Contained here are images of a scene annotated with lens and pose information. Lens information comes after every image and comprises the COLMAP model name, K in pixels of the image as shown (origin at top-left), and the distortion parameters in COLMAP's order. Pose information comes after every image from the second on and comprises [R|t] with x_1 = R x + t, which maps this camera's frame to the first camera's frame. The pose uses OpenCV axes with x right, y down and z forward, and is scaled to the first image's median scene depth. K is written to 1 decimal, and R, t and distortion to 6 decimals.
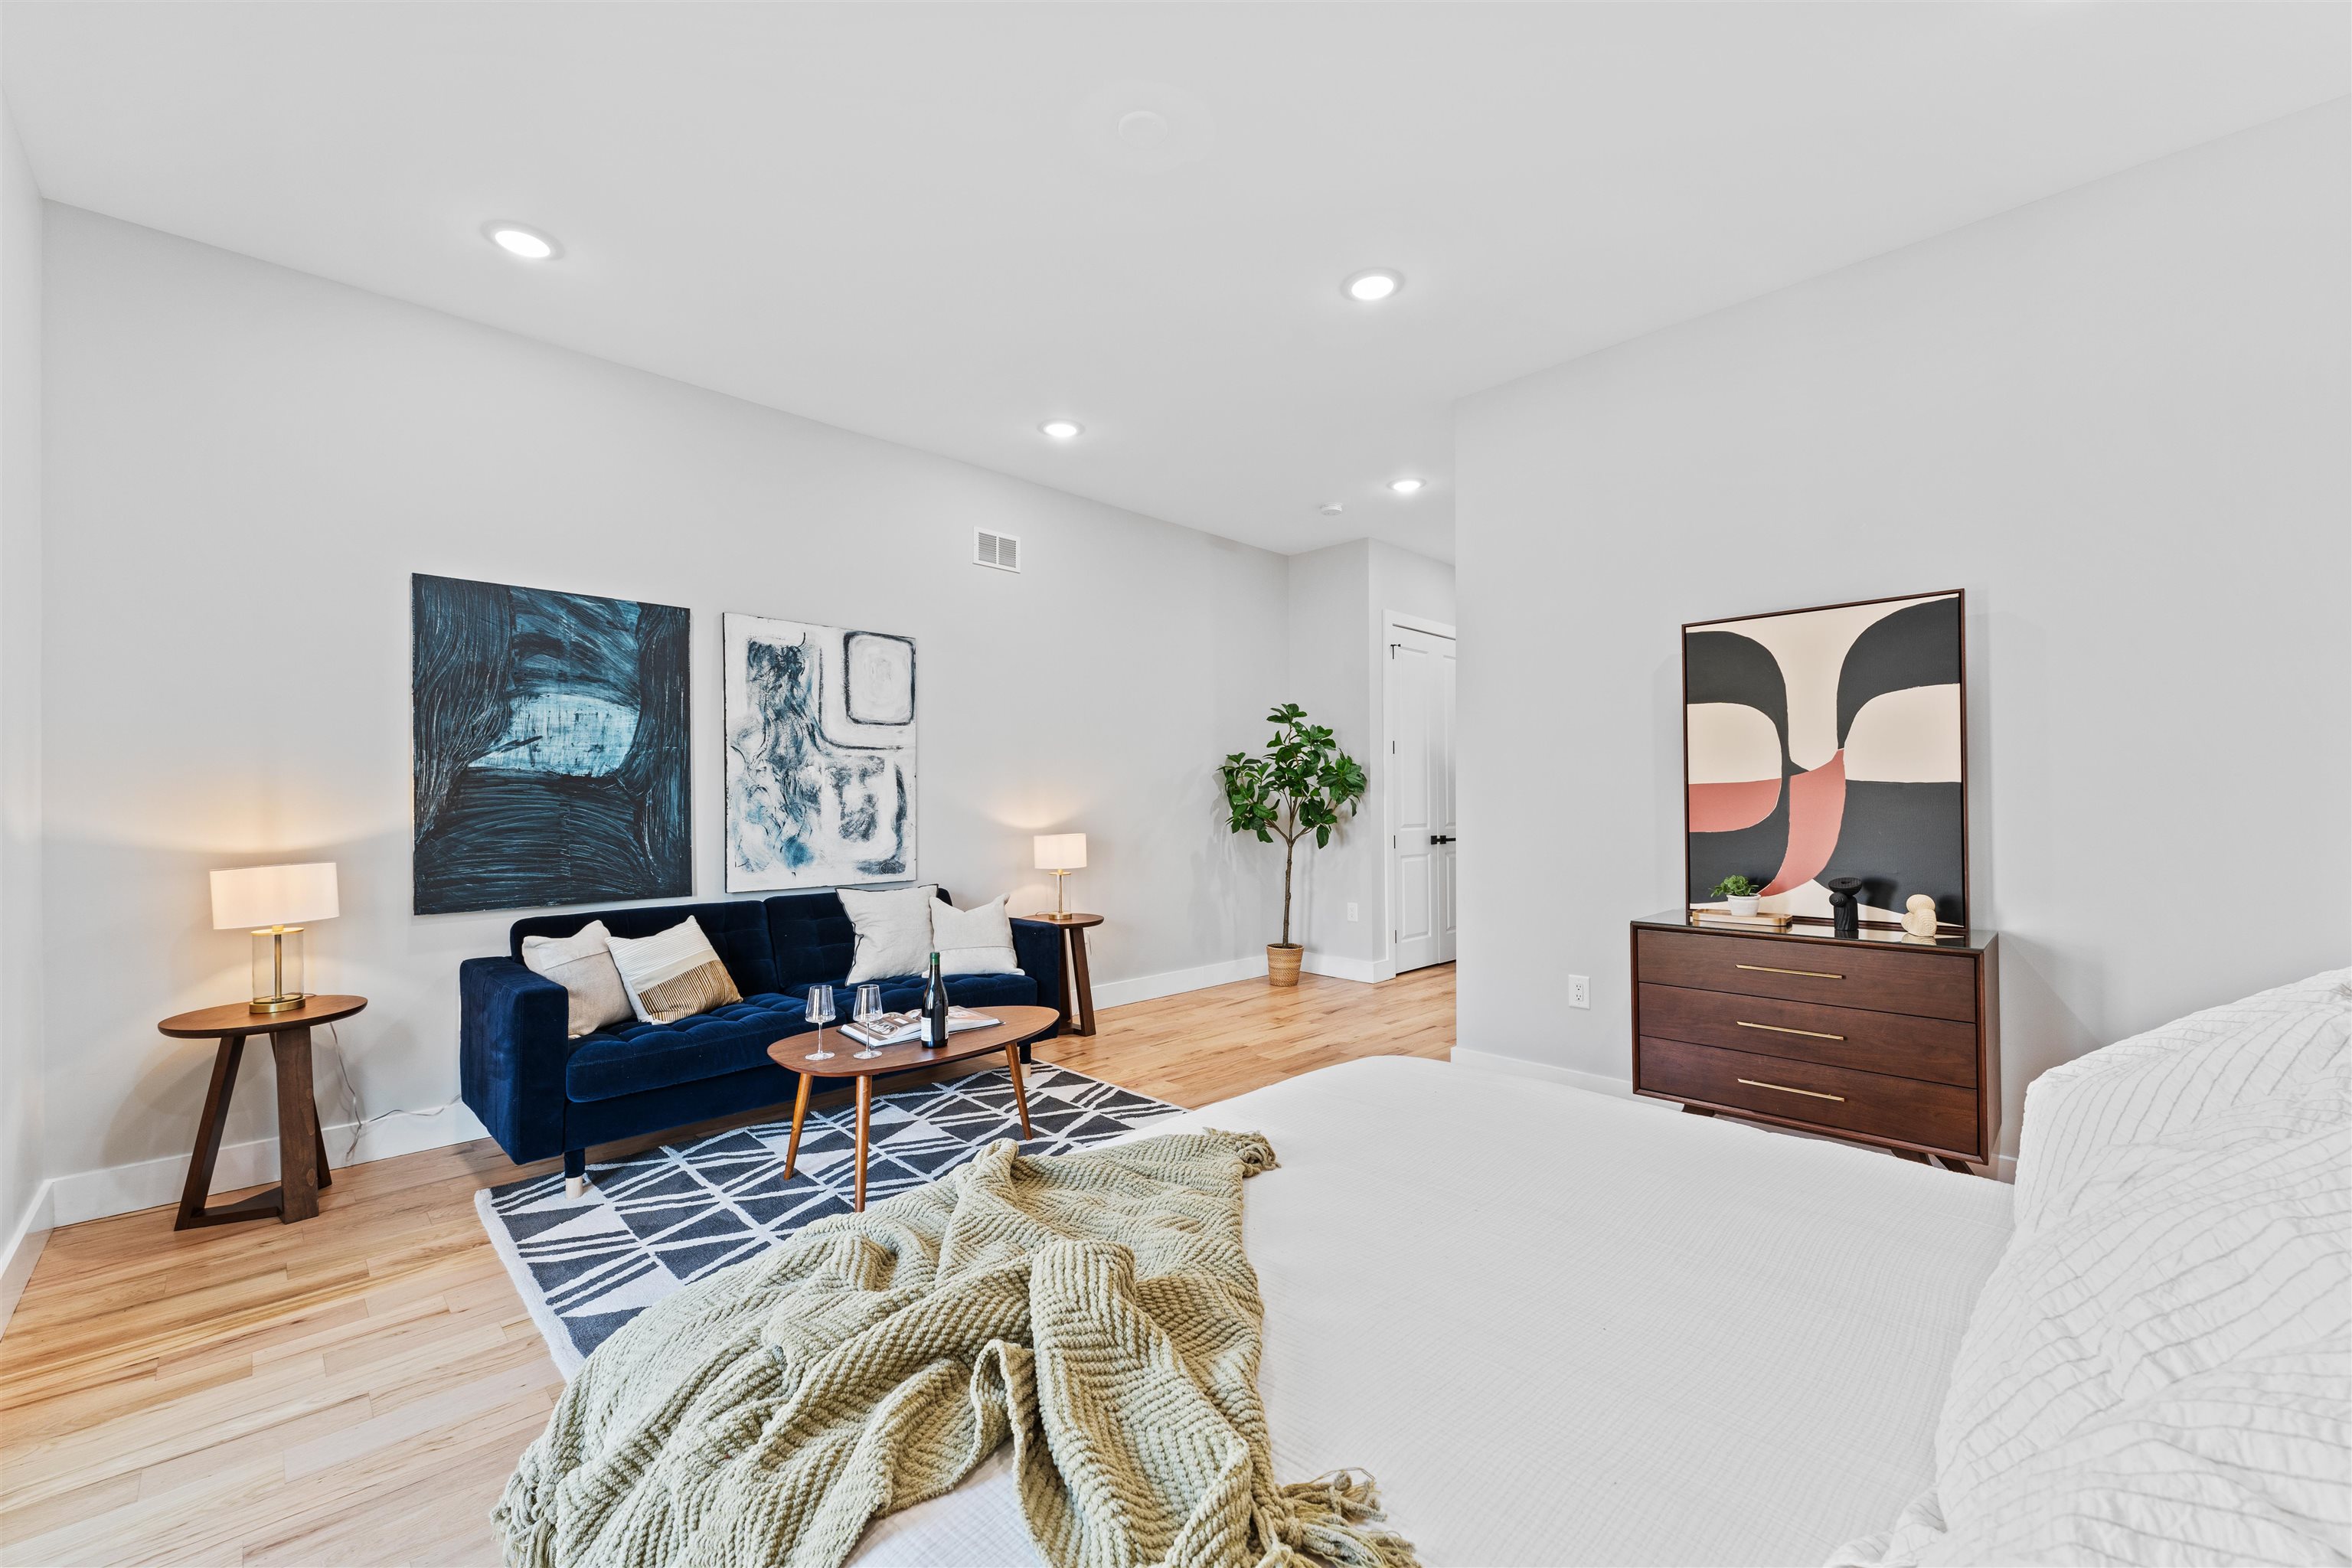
lens RADIAL K [[939.8, 0, 1187.9], [0, 939.8, 798.3], [0, 0, 1]] dist [-0.005837, 0.000530]
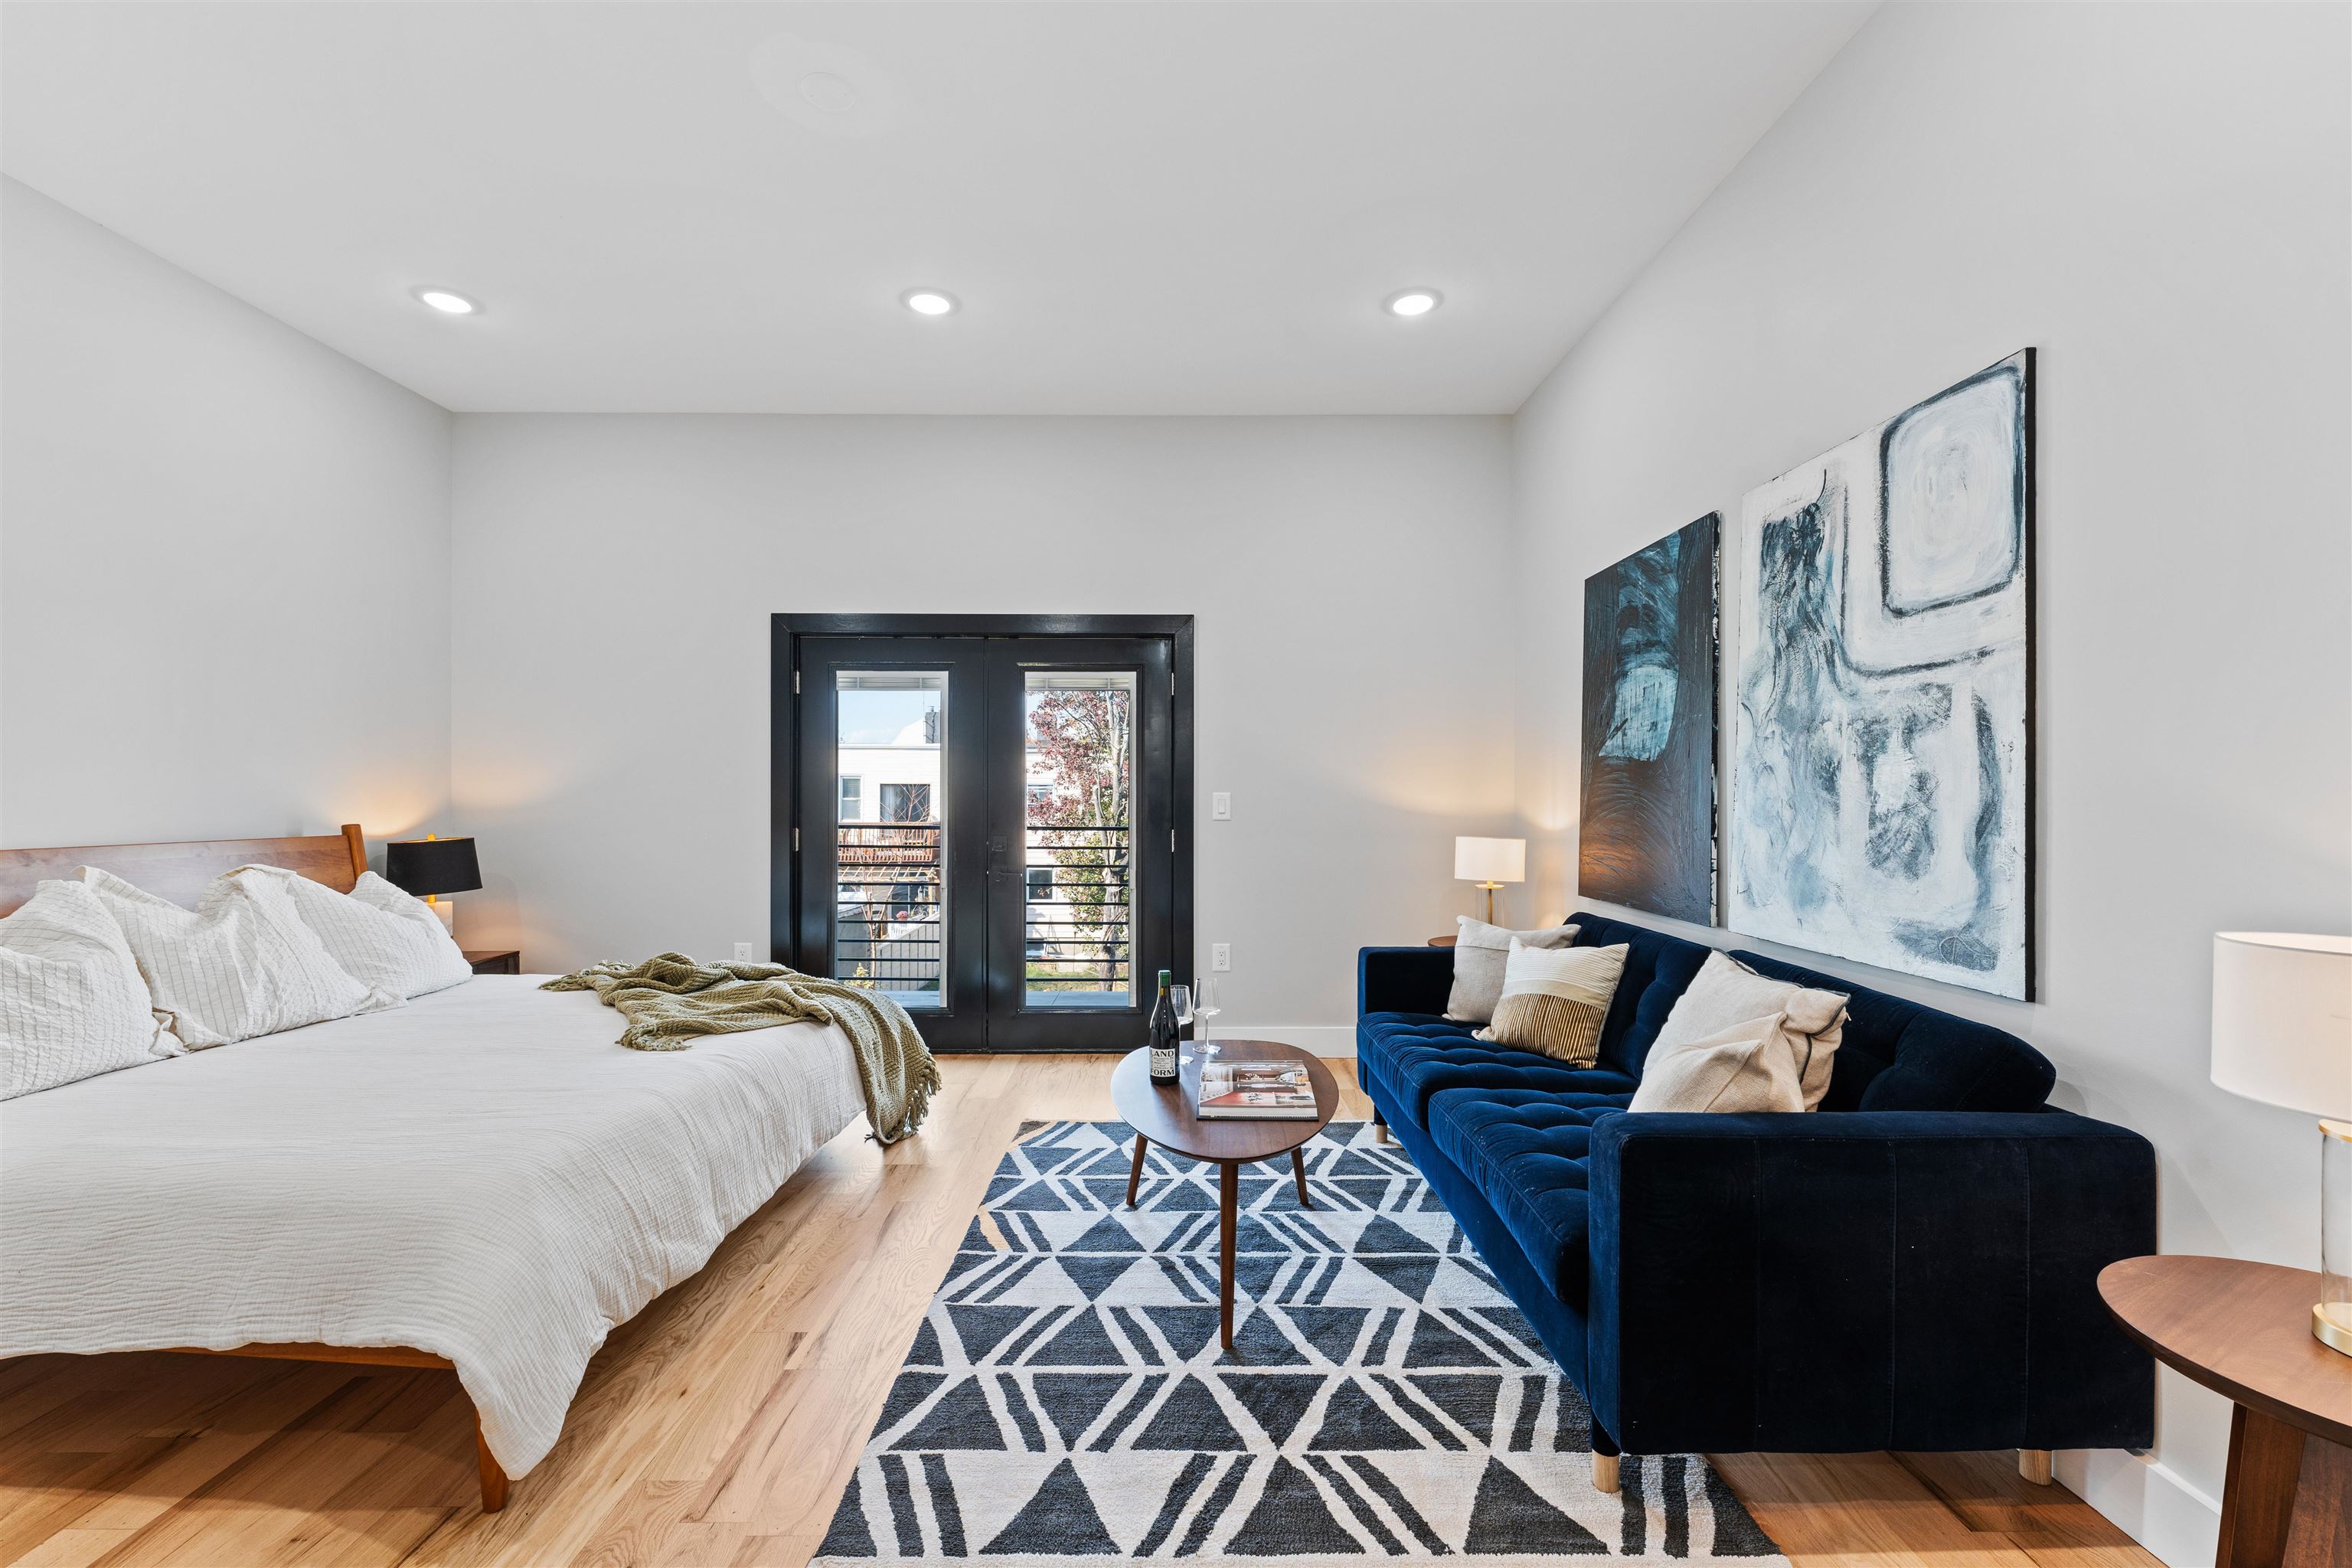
lens RADIAL K [[1035.3, 0, 1199.7], [0, 1035.3, 781.6], [0, 0, 1]] dist [-0.002422, -0.000115]
pose [[-0.716110, -0.004432, -0.697973, 0.253641], [0.006473, 0.999895, -0.012991, 0.004247], [0.697957, -0.013821, -0.716006, 1.189645]]
